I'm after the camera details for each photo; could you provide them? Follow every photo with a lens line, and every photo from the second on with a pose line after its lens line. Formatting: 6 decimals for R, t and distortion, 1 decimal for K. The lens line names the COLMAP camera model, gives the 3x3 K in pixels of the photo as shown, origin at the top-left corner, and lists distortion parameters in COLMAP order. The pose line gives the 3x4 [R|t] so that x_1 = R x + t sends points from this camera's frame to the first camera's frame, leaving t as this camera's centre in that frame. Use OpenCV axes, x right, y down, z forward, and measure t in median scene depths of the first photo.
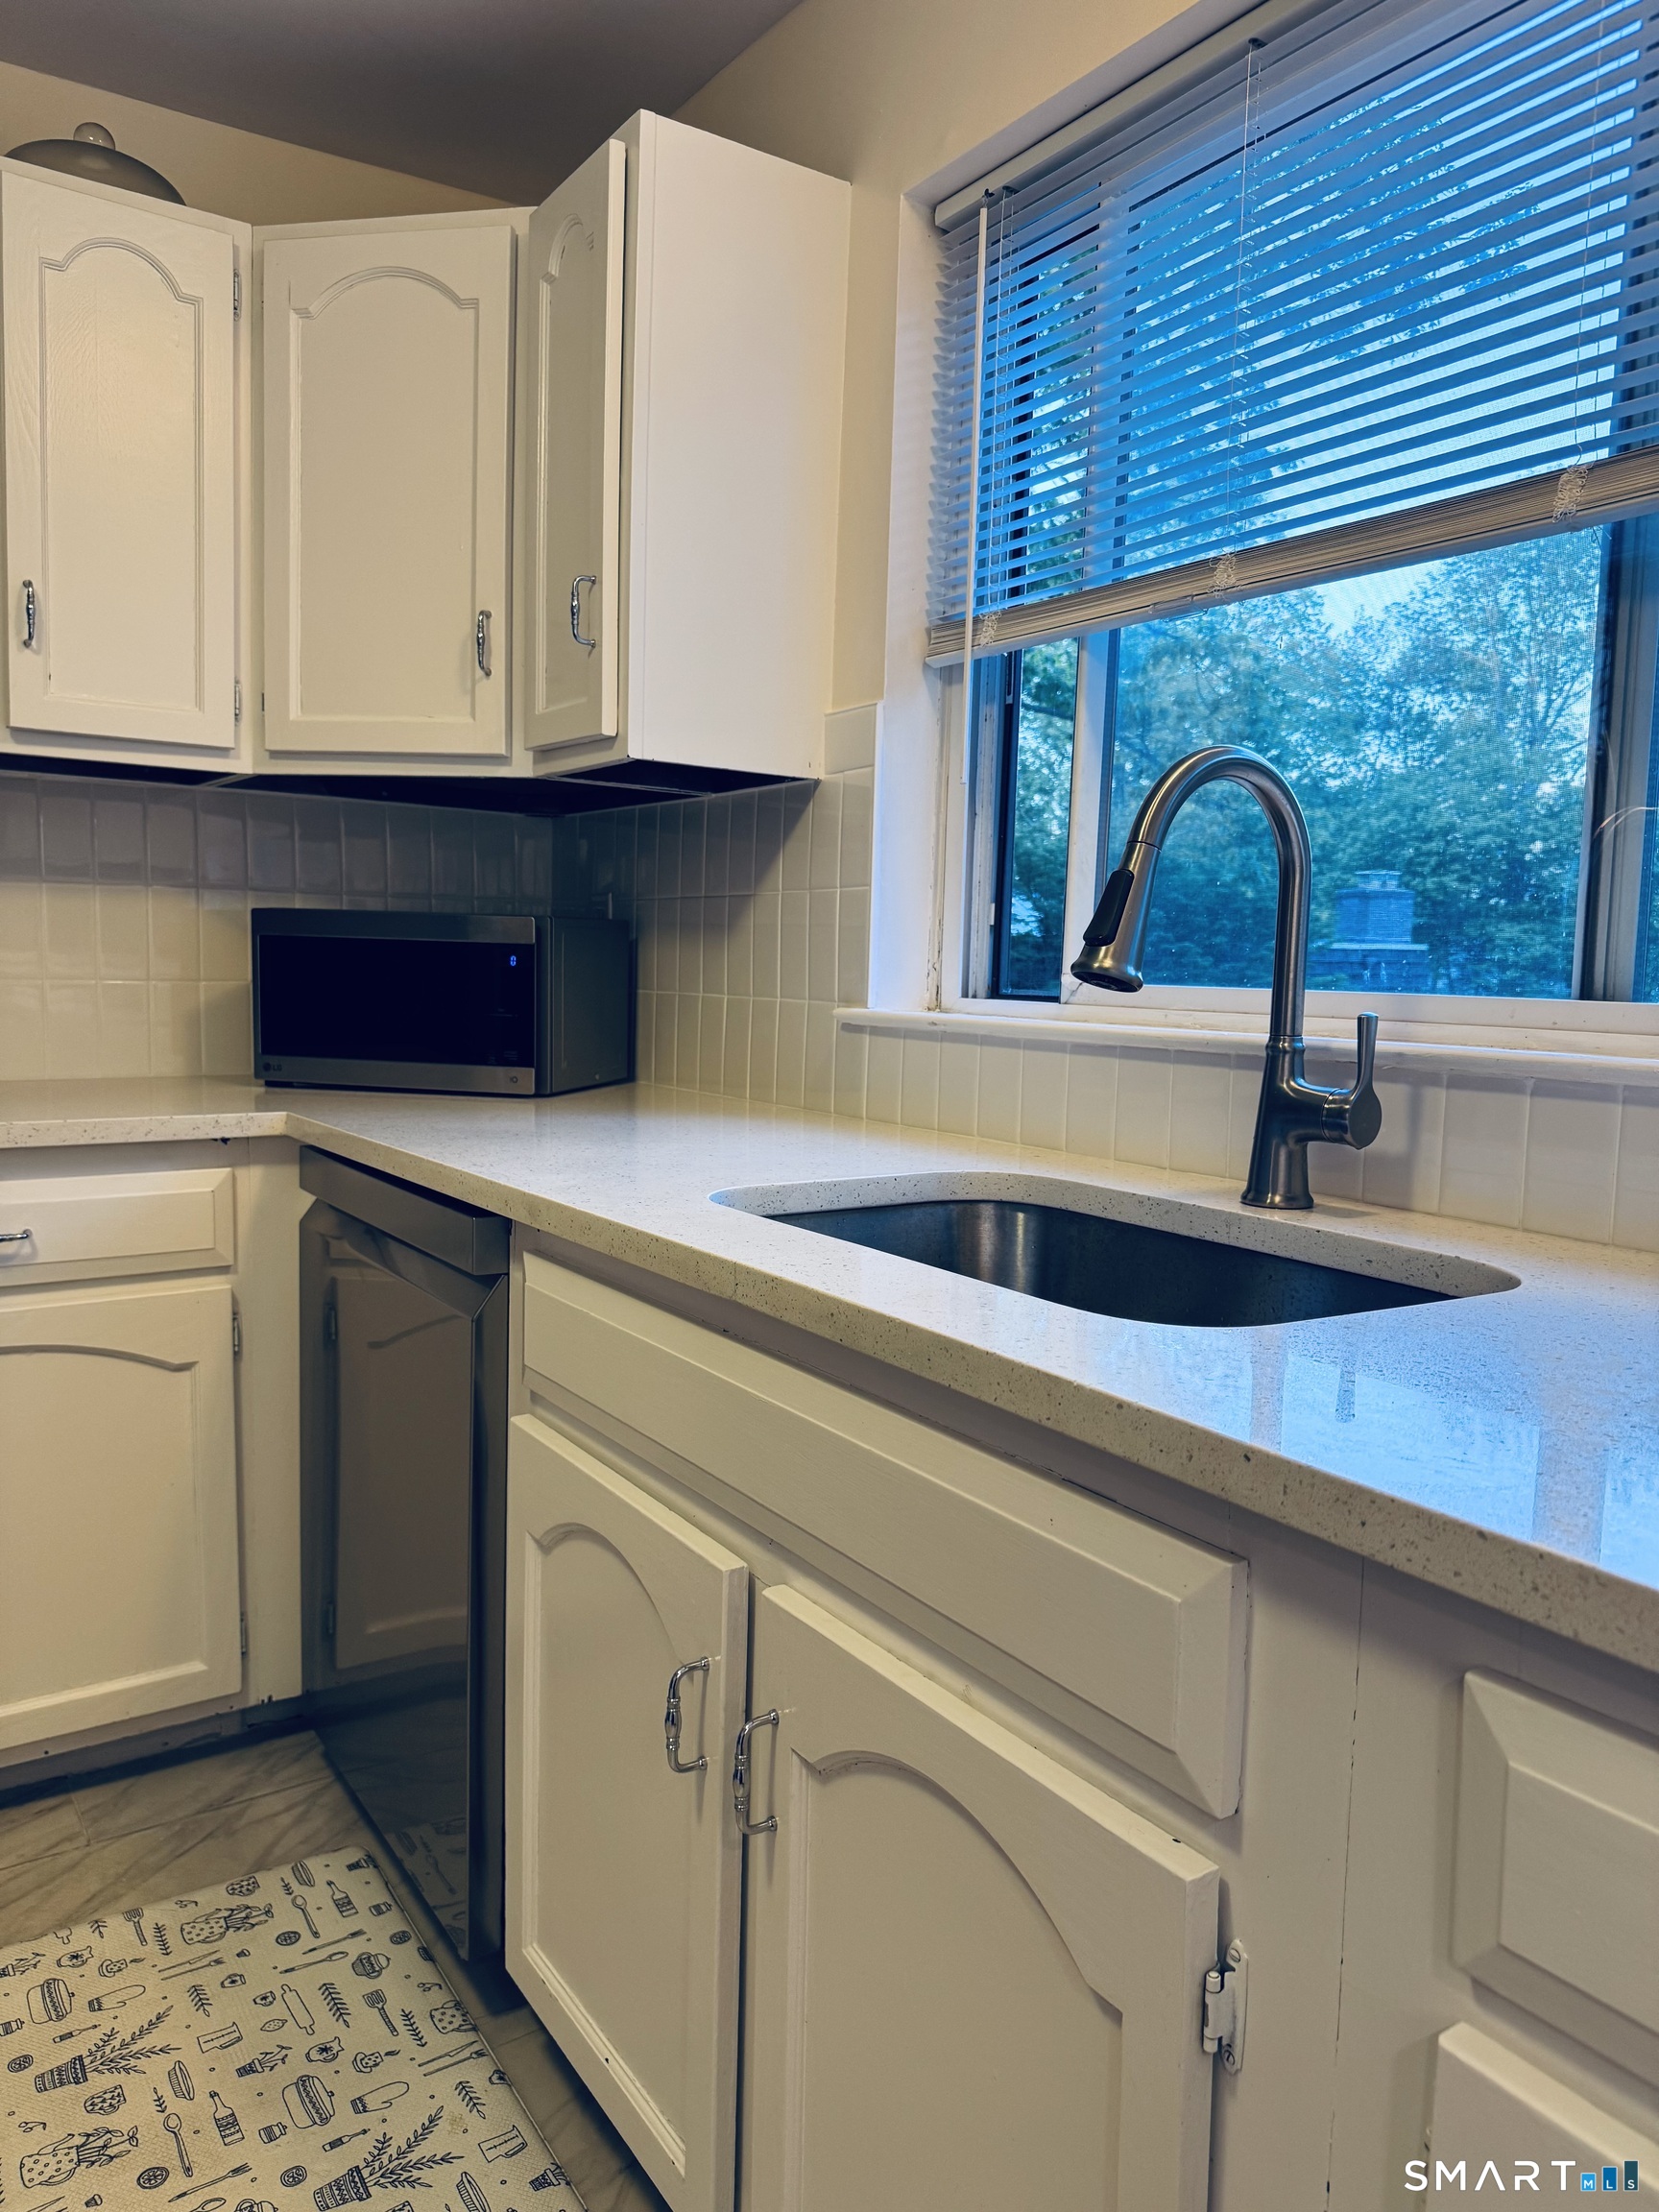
lens RADIAL K [[1594.0, 0, 731.5], [0, 1594.0, 1124.2], [0, 0, 1]] dist [-0.008616, -0.001656]
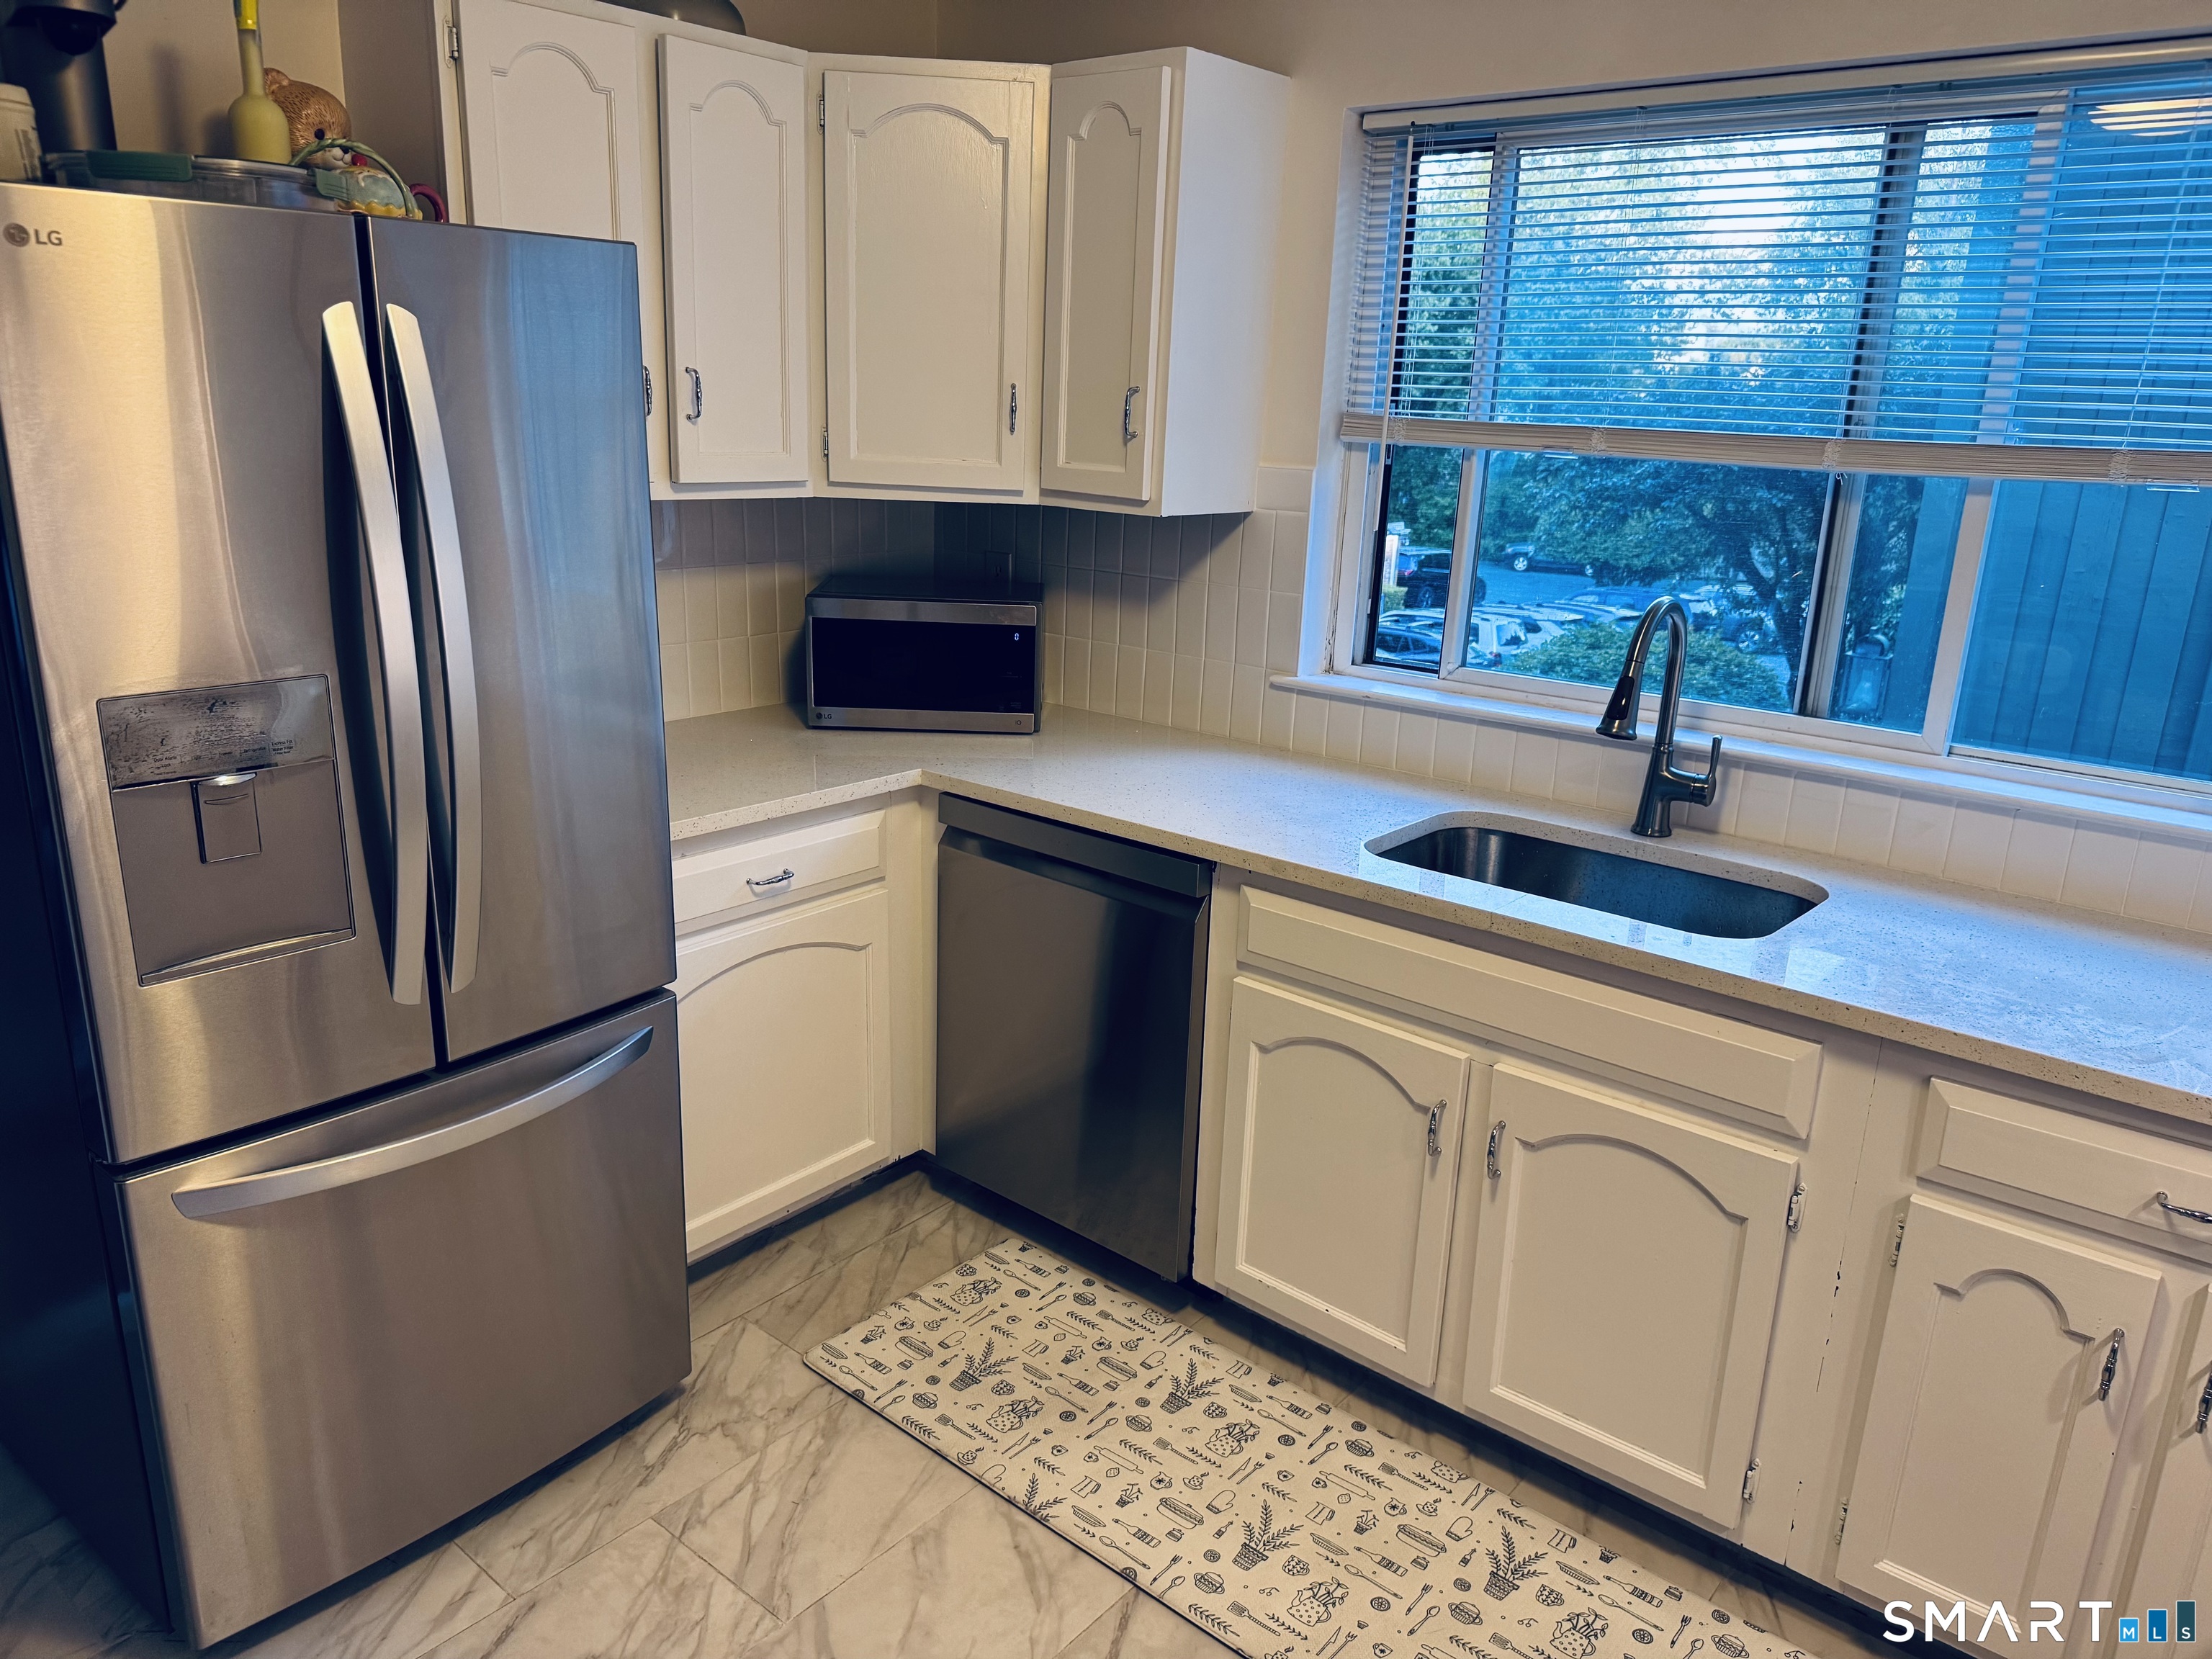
lens RADIAL K [[1533.9, 0, 1020.7], [0, 1533.9, 869.9], [0, 0, 1]] dist [0.102613, -0.210565]
pose [[0.964413, -0.080688, 0.251786, -0.658031], [0.029525, 0.979206, 0.200710, -0.231905], [-0.262745, -0.186133, 0.946741, -0.419573]]
